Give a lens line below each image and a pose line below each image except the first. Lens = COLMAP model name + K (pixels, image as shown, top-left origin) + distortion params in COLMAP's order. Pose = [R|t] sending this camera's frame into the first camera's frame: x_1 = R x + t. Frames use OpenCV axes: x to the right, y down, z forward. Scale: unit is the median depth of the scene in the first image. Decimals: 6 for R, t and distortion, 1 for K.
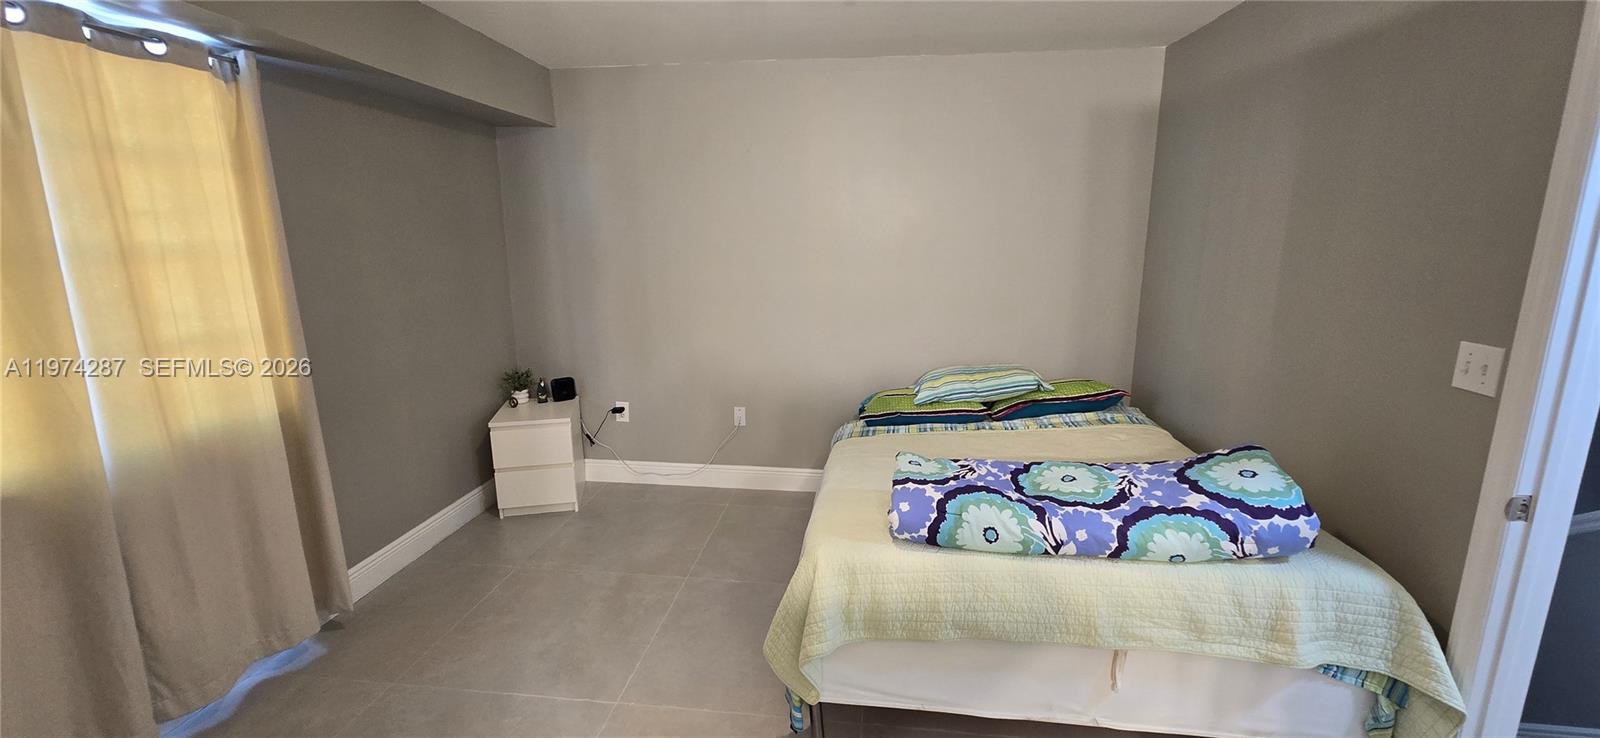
lens RADIAL K [[657.5, 0, 800.4], [0, 657.5, 370.9], [0, 0, 1]] dist [0.002432, 0.000452]
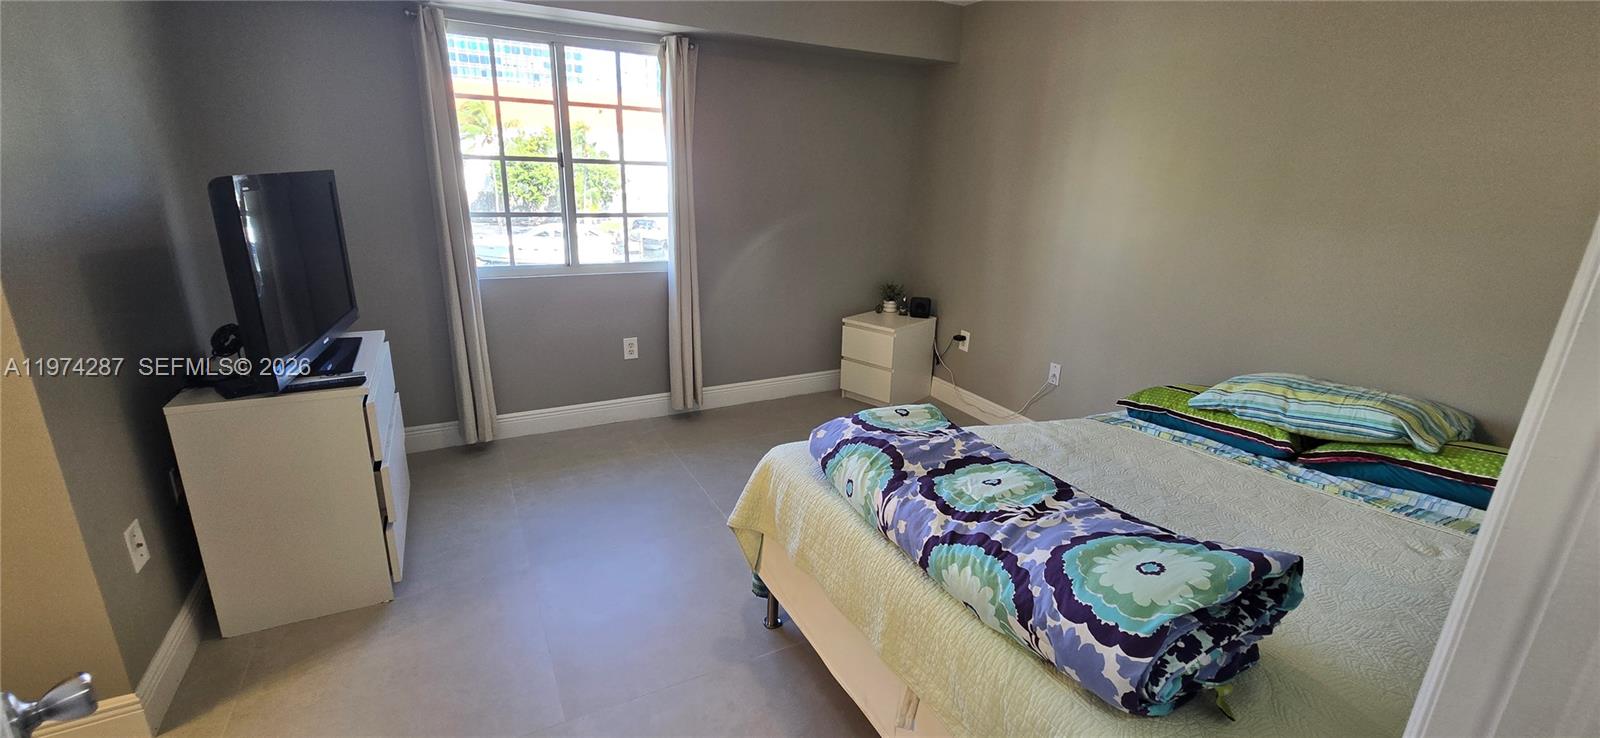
lens RADIAL K [[657.5, 0, 800.4], [0, 657.5, 370.9], [0, 0, 1]] dist [0.002432, 0.000452]
pose [[0.565822, 0.261946, -0.781812, 0.524067], [-0.199033, 0.963546, 0.178789, -0.034159], [0.800145, 0.054444, 0.597331, 0.215814]]
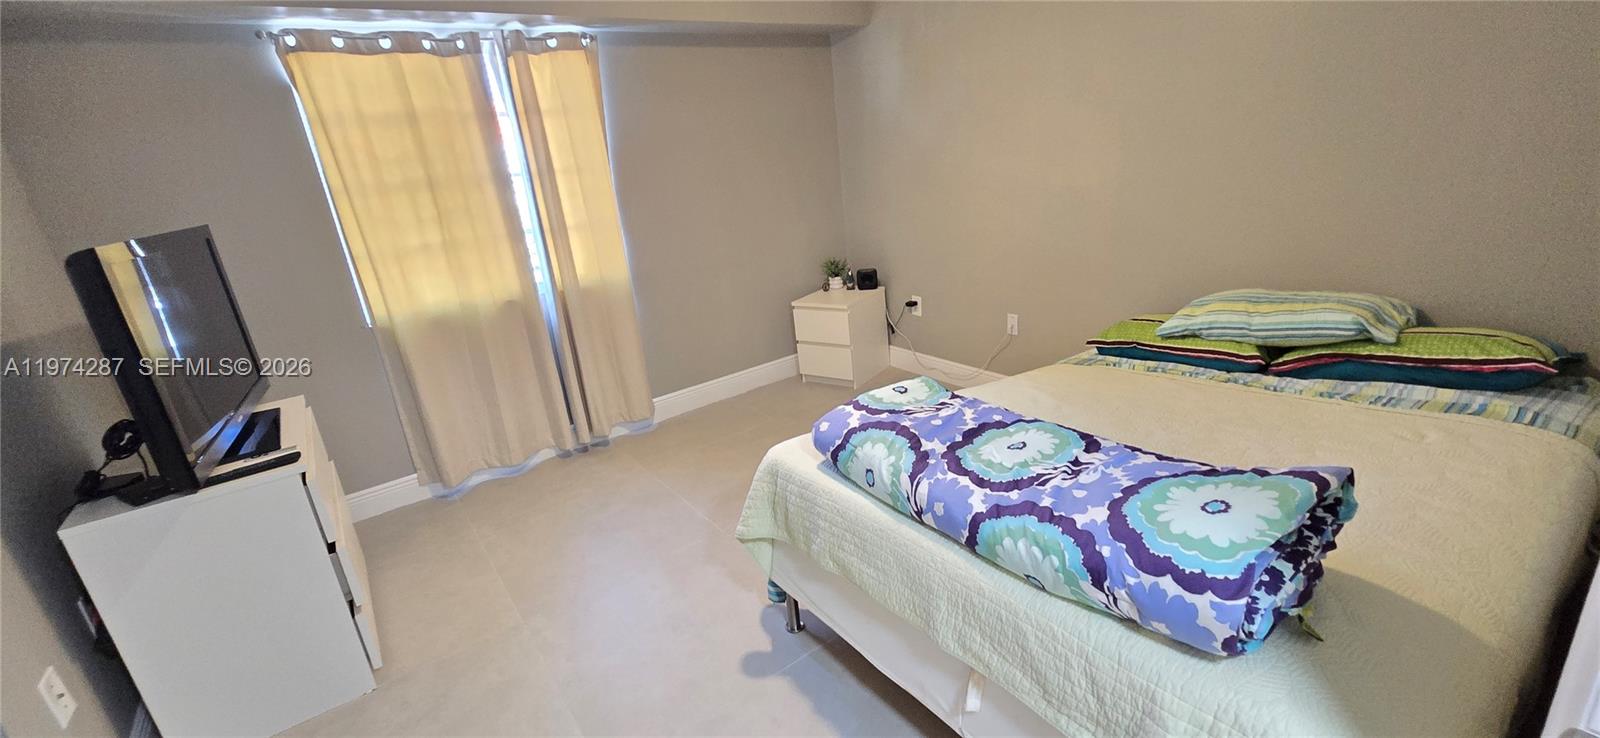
lens RADIAL K [[663.0, 0, 806.9], [0, 663.0, 371.8], [0, 0, 1]] dist [0.003714, 0.000405]
pose [[0.683869, 0.177429, -0.707702, 0.472213], [-0.058018, 0.980133, 0.189666, -0.030941], [0.727295, -0.088647, 0.680576, 0.192953]]
